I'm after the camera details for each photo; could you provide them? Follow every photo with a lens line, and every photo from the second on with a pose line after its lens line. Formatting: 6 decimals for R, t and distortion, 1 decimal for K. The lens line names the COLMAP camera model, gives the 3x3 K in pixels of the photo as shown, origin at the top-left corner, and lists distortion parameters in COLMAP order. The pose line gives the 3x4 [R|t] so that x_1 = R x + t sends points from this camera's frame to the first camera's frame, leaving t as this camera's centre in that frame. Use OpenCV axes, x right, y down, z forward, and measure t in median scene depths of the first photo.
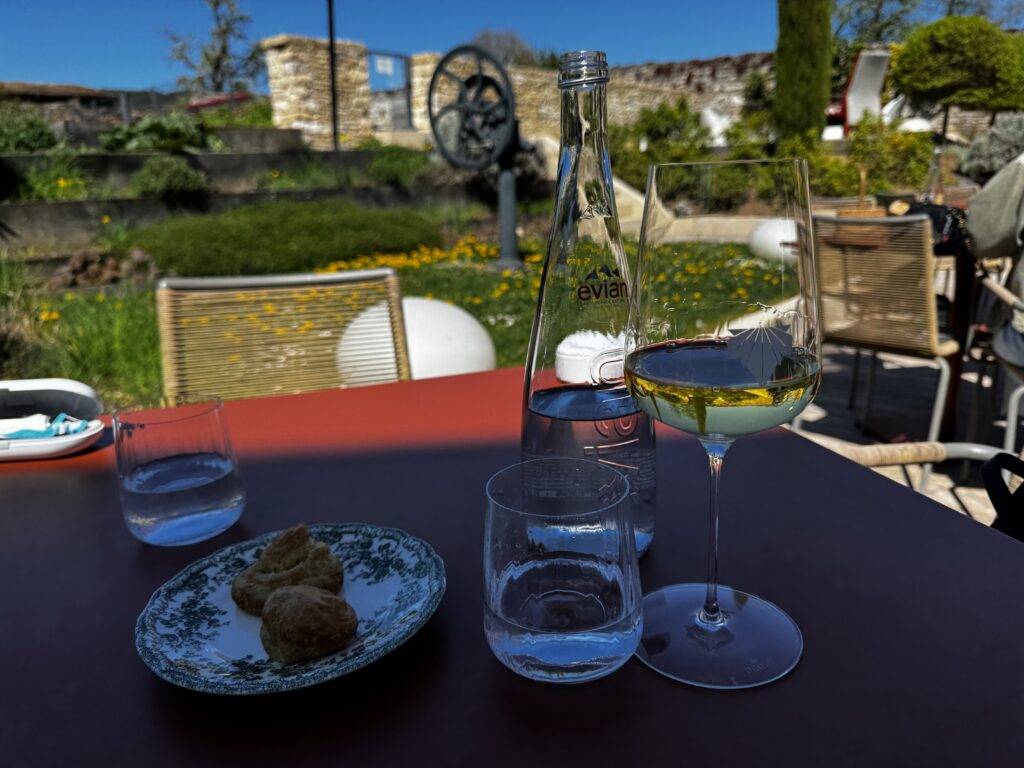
lens RADIAL K [[742.1, 0, 512.0], [0, 742.1, 384.0], [0, 0, 1]] dist [-0.052786, 0.003236]
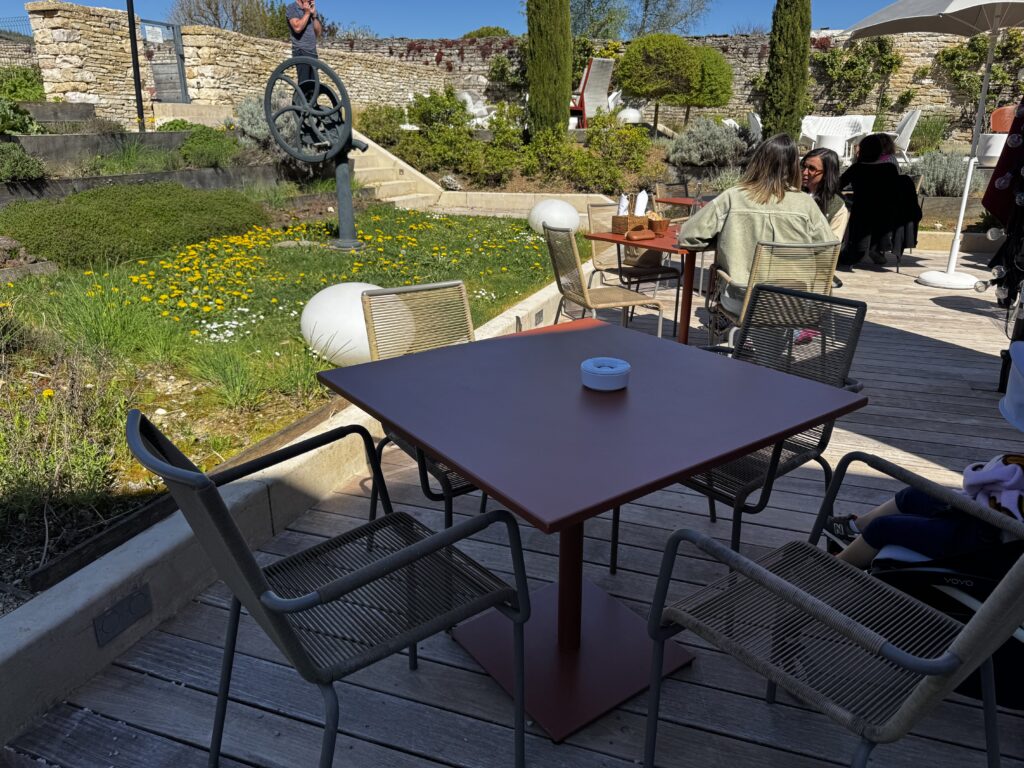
lens RADIAL K [[742.1, 0, 512.0], [0, 742.1, 384.0], [0, 0, 1]] dist [-0.052786, 0.003236]
pose [[0.936255, -0.078239, 0.342498, -0.121631], [0.056945, 0.995791, 0.071810, -0.003505], [-0.346675, -0.047729, 0.936770, -0.152834]]
